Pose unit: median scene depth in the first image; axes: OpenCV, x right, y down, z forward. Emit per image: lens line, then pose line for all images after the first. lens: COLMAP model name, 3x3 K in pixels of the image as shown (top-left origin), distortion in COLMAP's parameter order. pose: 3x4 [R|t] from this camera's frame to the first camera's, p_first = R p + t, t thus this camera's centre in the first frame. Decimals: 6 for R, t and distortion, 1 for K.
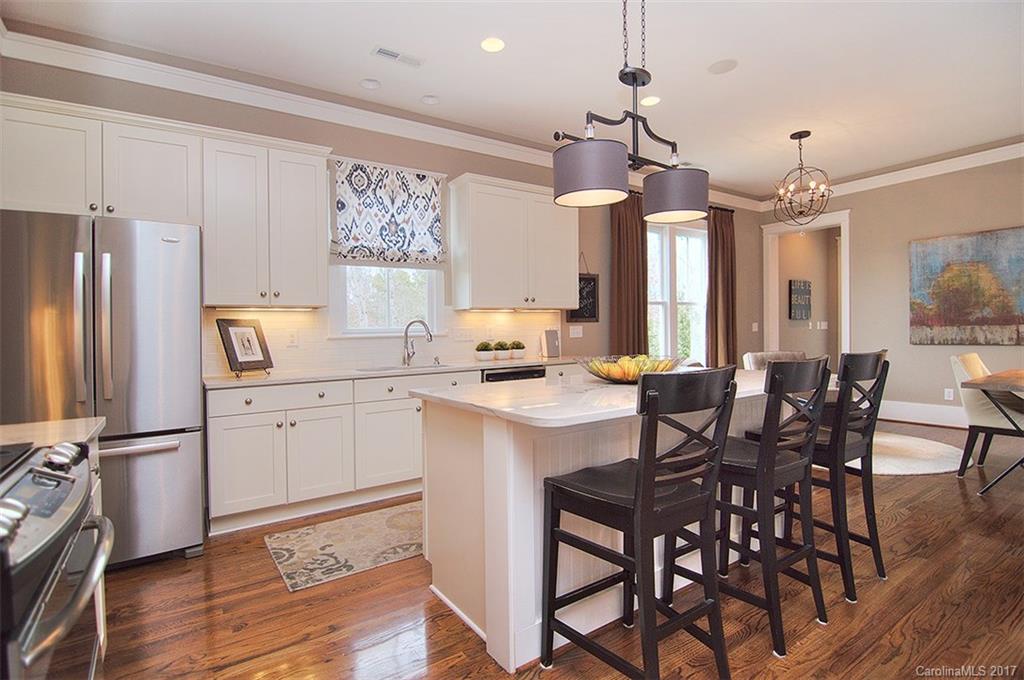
lens RADIAL K [[498.3, 0, 505.7], [0, 498.3, 337.0], [0, 0, 1]] dist [-0.009144, -0.001996]
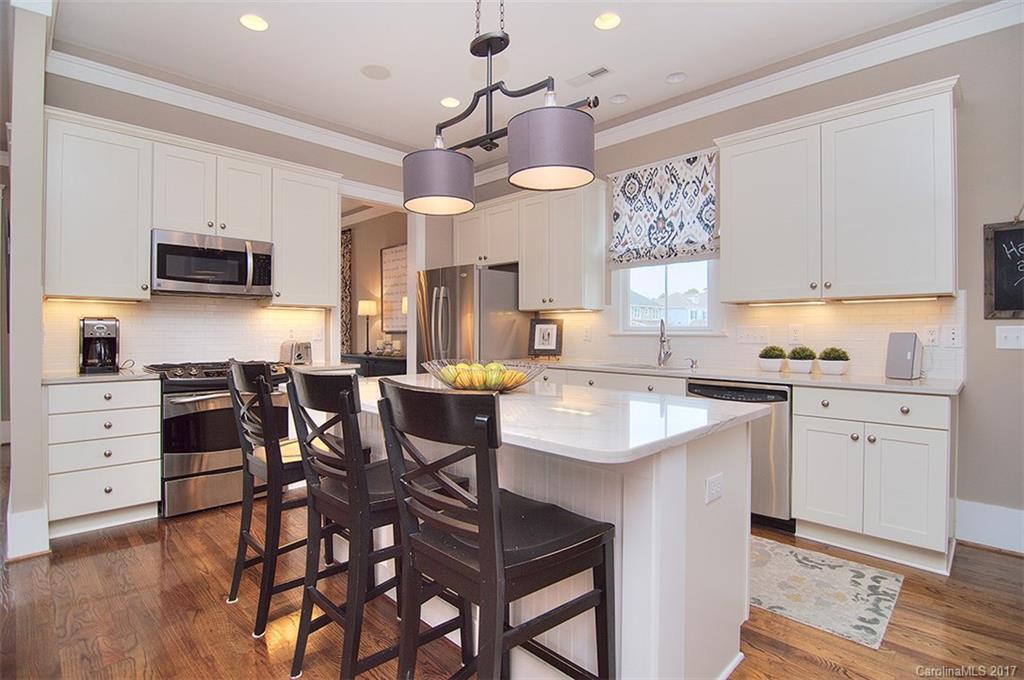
lens RADIAL K [[498.3, 0, 507.0], [0, 498.3, 330.6], [0, 0, 1]] dist [-0.009144, -0.001996]
pose [[0.187118, 0.017899, -0.982174, 0.686345], [-0.023392, 0.999632, 0.013760, -0.016450], [0.982059, 0.020400, 0.187467, 0.524949]]
